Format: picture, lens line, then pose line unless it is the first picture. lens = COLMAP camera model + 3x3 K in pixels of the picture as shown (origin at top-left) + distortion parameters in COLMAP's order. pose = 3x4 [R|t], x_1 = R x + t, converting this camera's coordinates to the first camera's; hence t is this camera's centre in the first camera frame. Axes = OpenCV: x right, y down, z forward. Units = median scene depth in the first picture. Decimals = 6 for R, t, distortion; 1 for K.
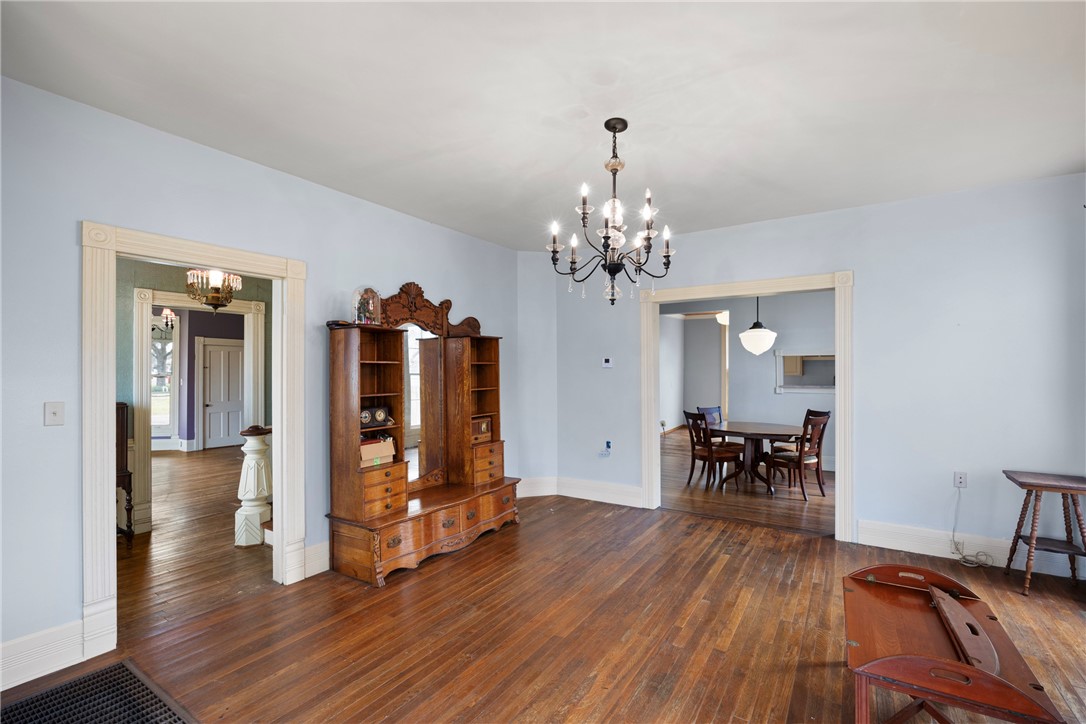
lens RADIAL K [[473.6, 0, 545.7], [0, 473.6, 375.1], [0, 0, 1]] dist [-0.000163, -0.000091]
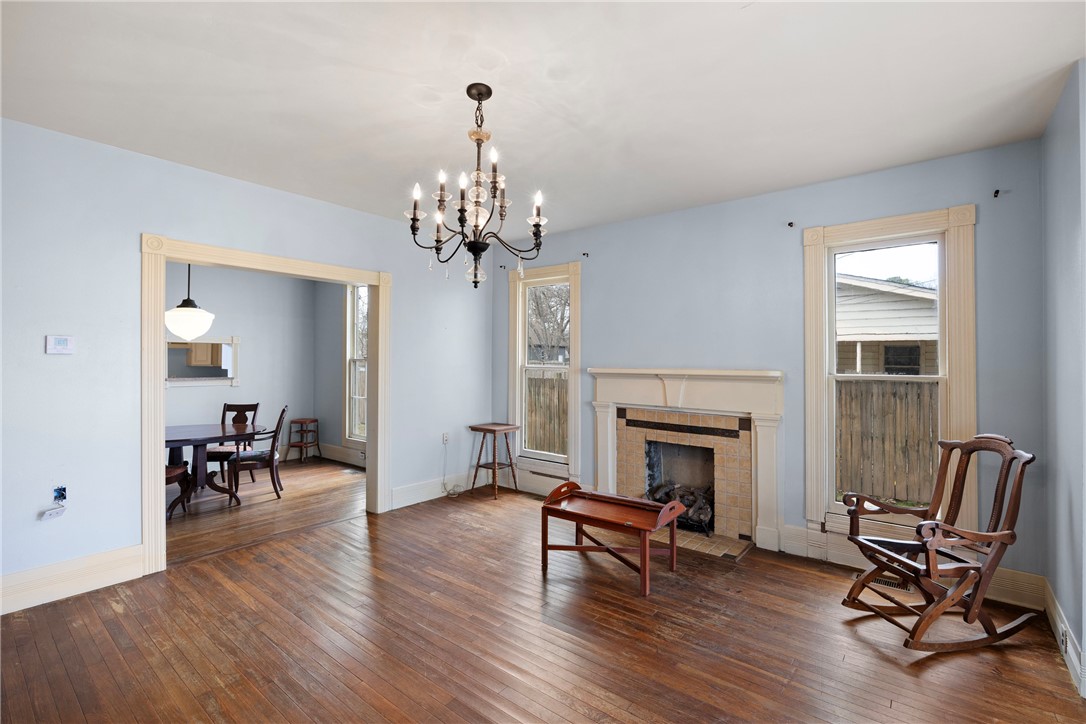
lens RADIAL K [[498.1, 0, 543.0], [0, 498.1, 362.0], [0, 0, 1]] dist [0.000295, 0.000058]
pose [[0.112077, -0.002399, 0.993697, -0.562707], [0.008103, 0.999966, 0.001500, -0.005081], [-0.993666, 0.007884, 0.112093, 0.548143]]
